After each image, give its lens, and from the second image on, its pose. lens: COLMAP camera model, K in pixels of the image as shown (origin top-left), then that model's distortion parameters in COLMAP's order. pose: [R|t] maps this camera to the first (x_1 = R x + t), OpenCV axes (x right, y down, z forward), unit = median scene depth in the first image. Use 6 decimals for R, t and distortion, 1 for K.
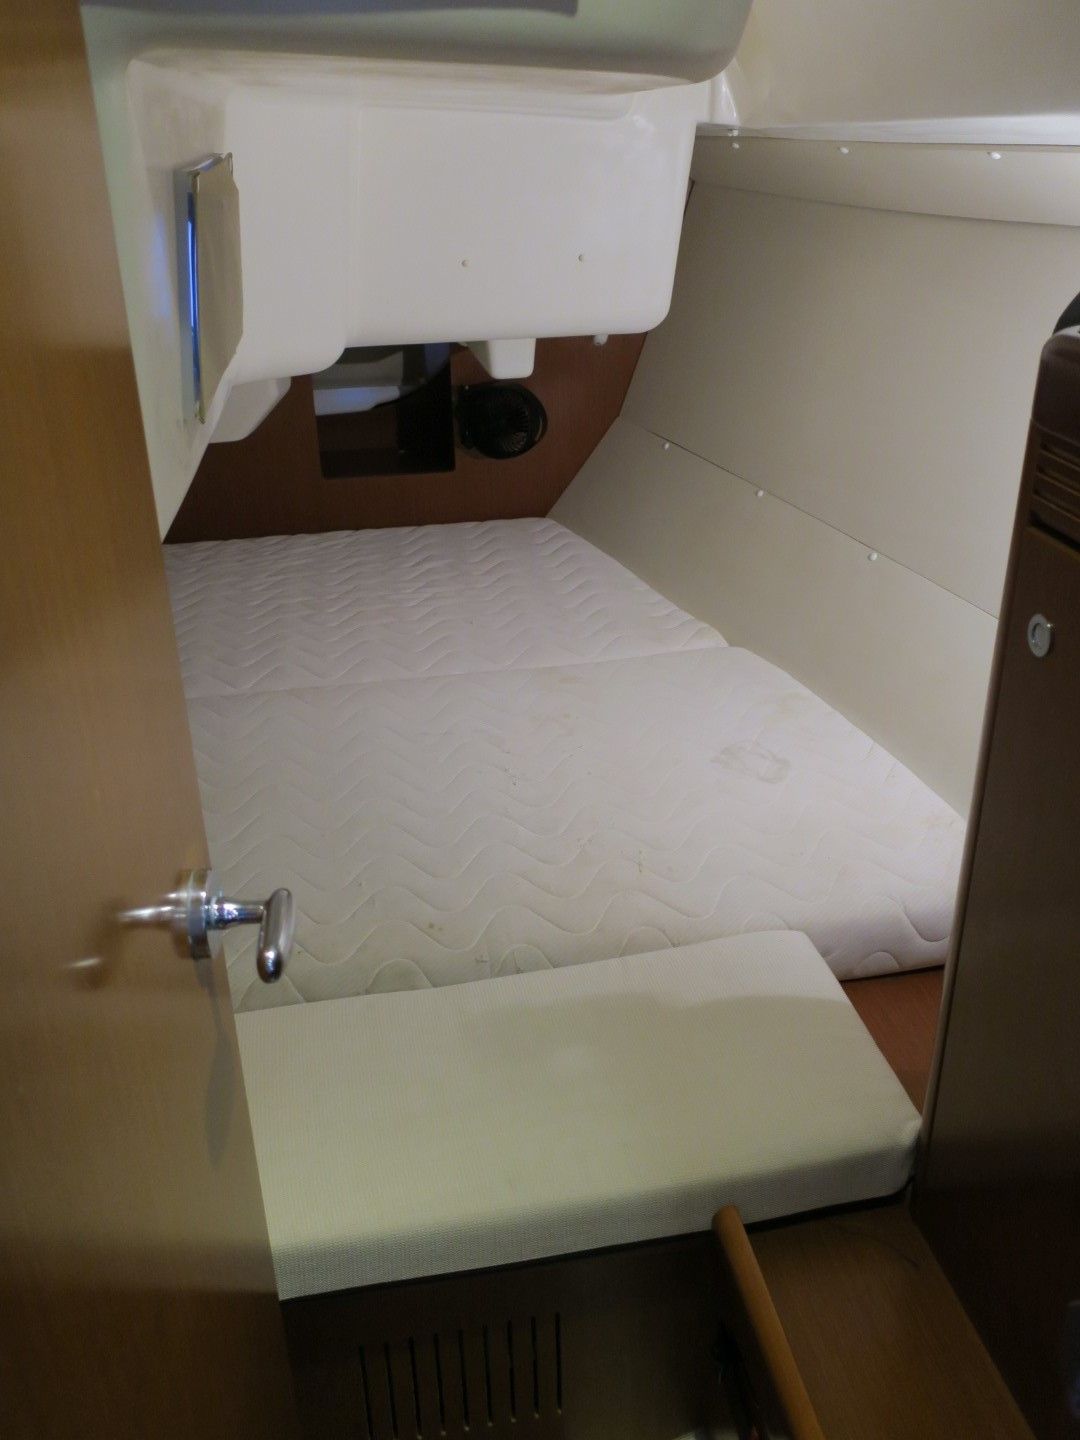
lens RADIAL K [[1256.7, 0, 542.0], [0, 1256.7, 714.6], [0, 0, 1]] dist [-0.009567, -0.005800]
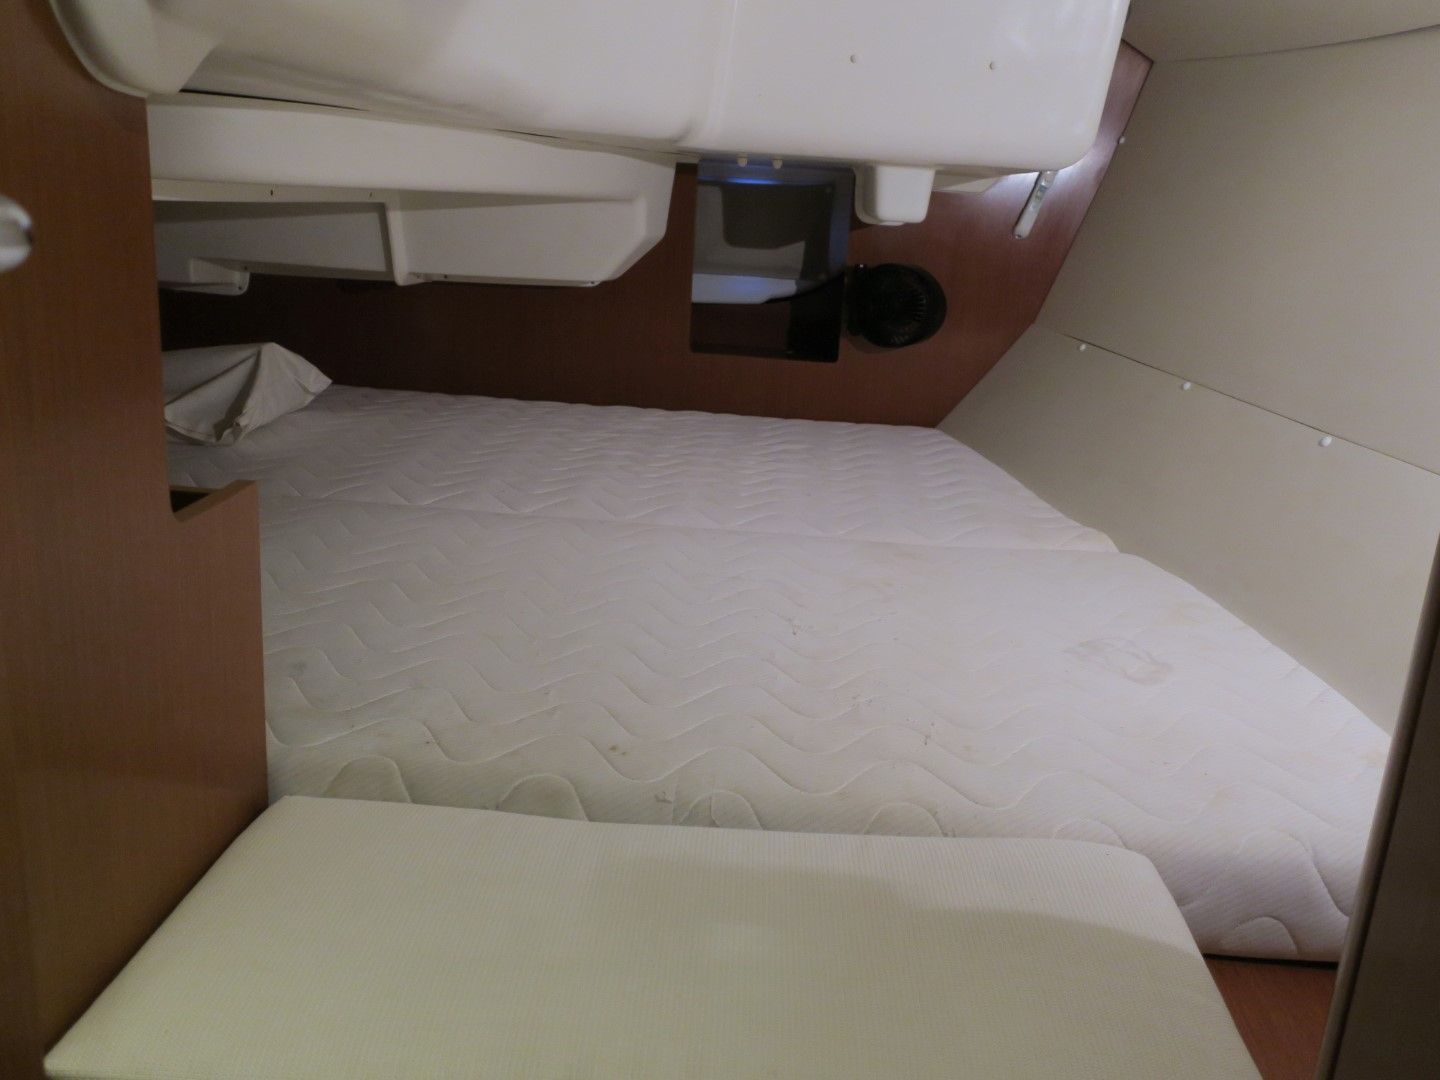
lens RADIAL K [[1256.7, 0, 716.1], [0, 1256.7, 548.2], [0, 0, 1]] dist [-0.009567, -0.005800]
pose [[0.967121, 0.141090, -0.211591, 0.078323], [-0.174049, 0.973827, -0.146176, 0.112443], [0.185430, 0.178197, 0.966365, 0.216148]]
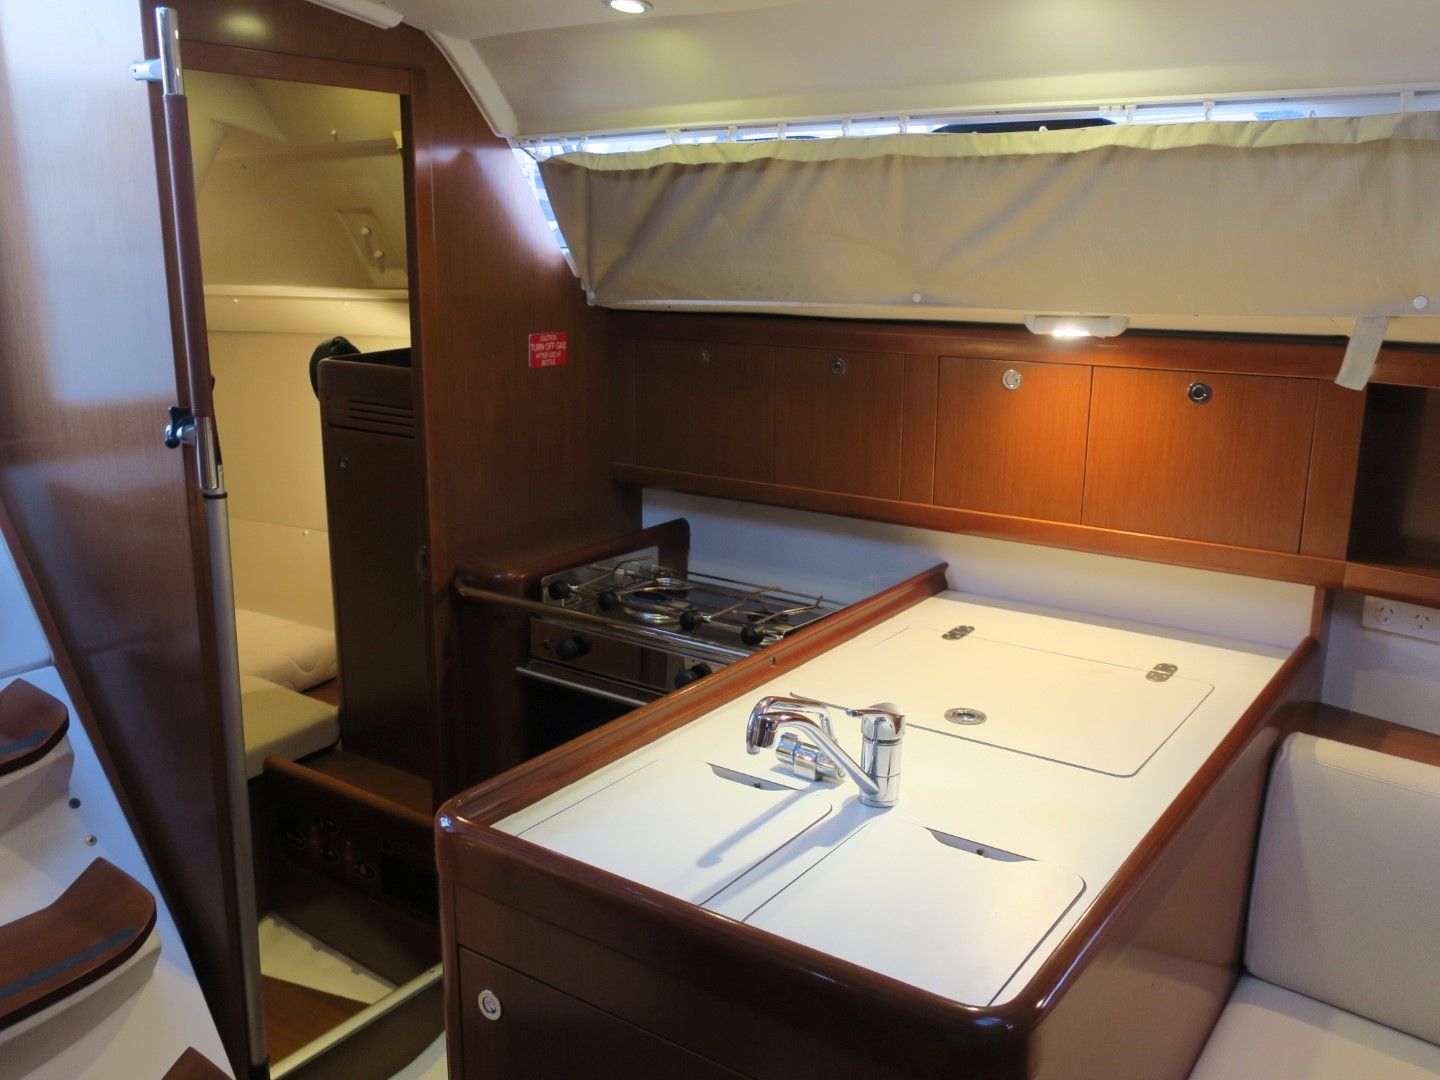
lens RADIAL K [[1256.7, 0, 716.1], [0, 1256.7, 548.2], [0, 0, 1]] dist [-0.009567, -0.005800]
pose [[0.695673, -0.146282, 0.703307, -0.459707], [0.294087, 0.951239, -0.093045, 0.279996], [-0.655402, 0.271563, 0.704771, -0.660142]]
